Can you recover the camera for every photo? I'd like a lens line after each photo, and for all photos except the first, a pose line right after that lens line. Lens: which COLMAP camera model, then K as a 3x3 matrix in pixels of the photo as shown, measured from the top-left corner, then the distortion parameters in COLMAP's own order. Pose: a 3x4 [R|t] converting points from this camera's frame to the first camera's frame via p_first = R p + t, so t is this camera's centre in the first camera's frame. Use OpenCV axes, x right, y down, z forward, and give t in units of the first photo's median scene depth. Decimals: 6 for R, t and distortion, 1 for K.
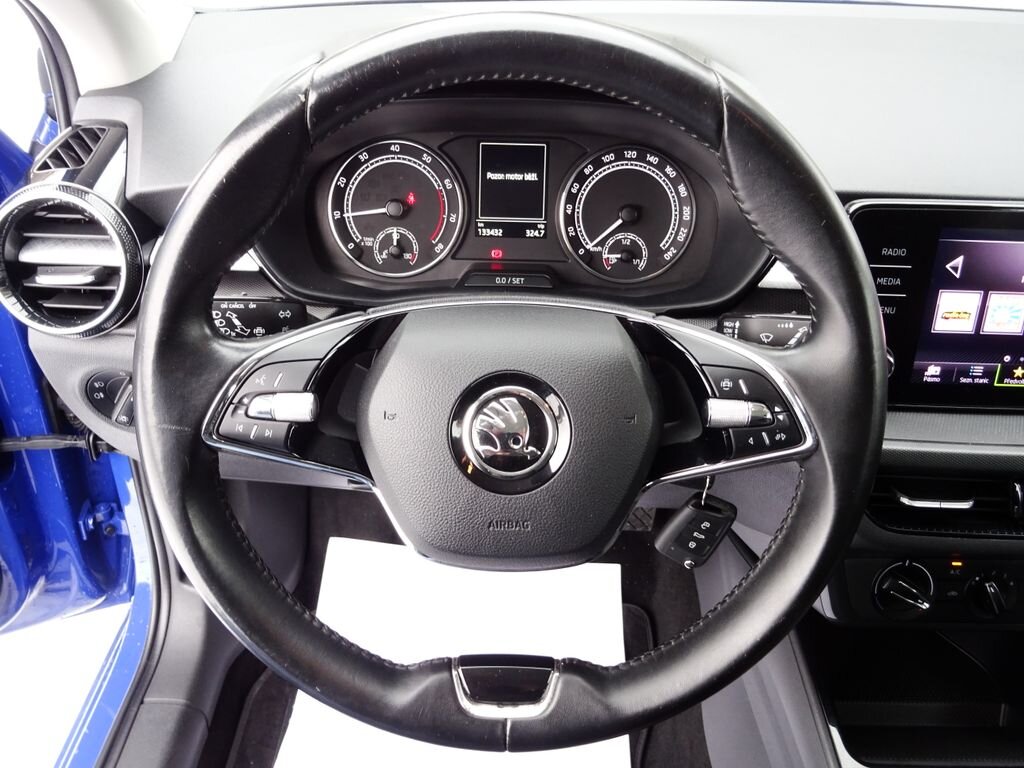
lens RADIAL K [[851.0, 0, 513.9], [0, 851.0, 383.0], [0, 0, 1]] dist [-0.005463, -0.005880]
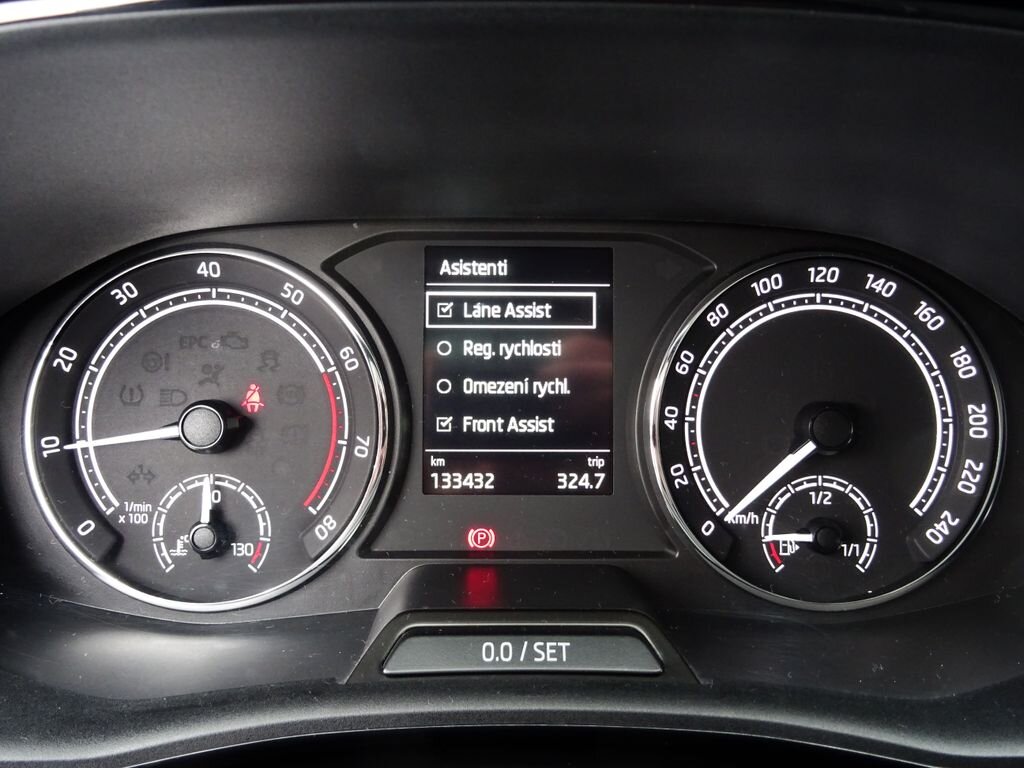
lens RADIAL K [[851.0, 0, 511.8], [0, 851.0, 383.4], [0, 0, 1]] dist [-0.005463, -0.005880]
pose [[0.999489, -0.020590, 0.024457, -0.014658], [0.024782, 0.982269, -0.185834, -0.150312], [-0.020197, 0.186345, 0.982277, 0.625048]]
